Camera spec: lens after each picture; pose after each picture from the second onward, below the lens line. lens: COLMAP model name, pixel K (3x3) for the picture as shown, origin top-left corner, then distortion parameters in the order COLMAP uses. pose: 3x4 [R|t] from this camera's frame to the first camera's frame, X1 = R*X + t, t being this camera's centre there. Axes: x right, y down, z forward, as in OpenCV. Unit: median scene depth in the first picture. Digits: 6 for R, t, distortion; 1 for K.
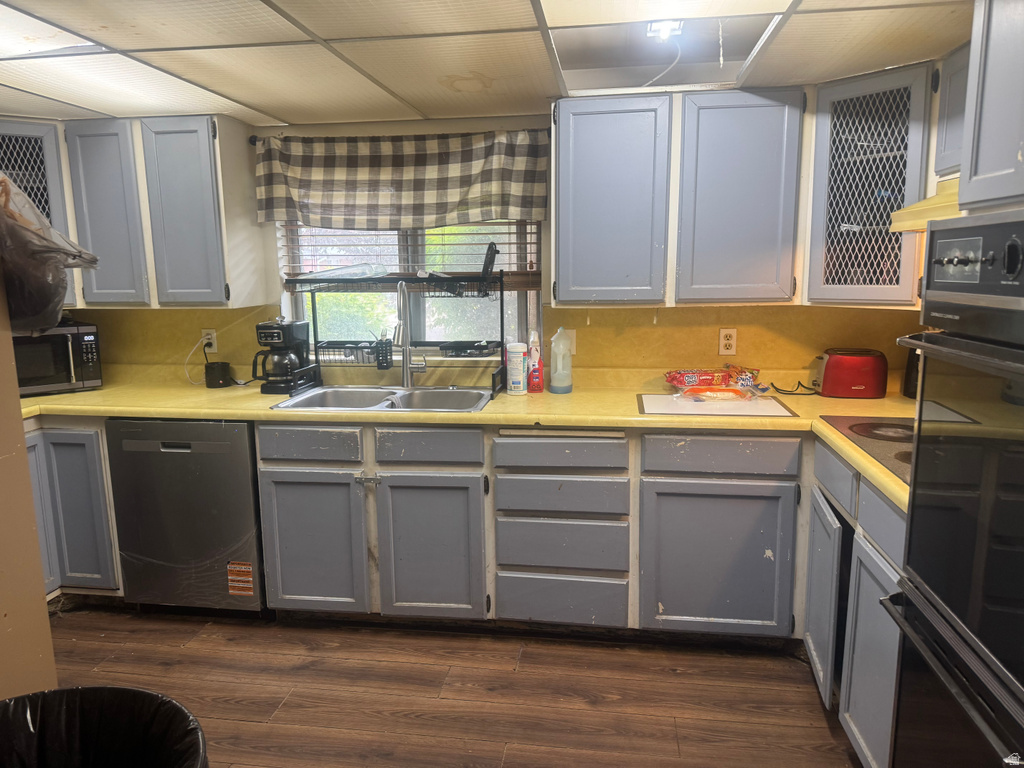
lens RADIAL K [[723.2, 0, 512.4], [0, 723.2, 374.3], [0, 0, 1]] dist [0.000444, -0.002143]
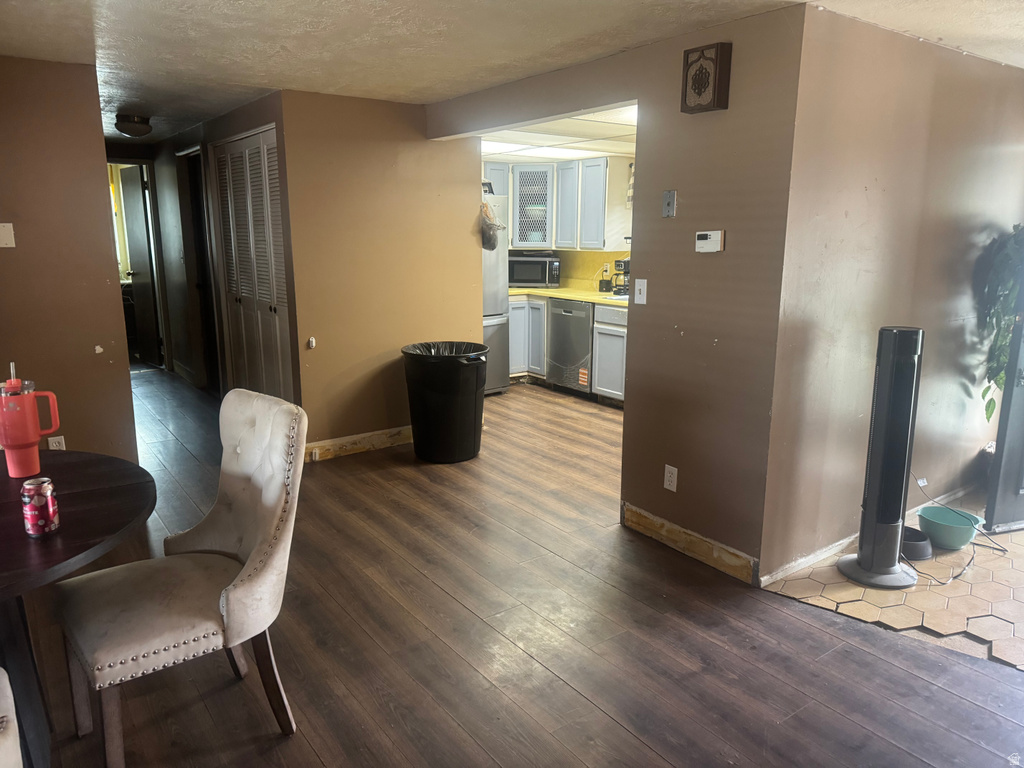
lens RADIAL K [[723.2, 0, 514.6], [0, 723.2, 386.0], [0, 0, 1]] dist [0.000444, -0.002143]
pose [[0.697328, 0.163983, -0.697741, 0.932479], [-0.120473, 0.986443, 0.111432, 0.088083], [0.706555, 0.006355, 0.707630, -0.635170]]
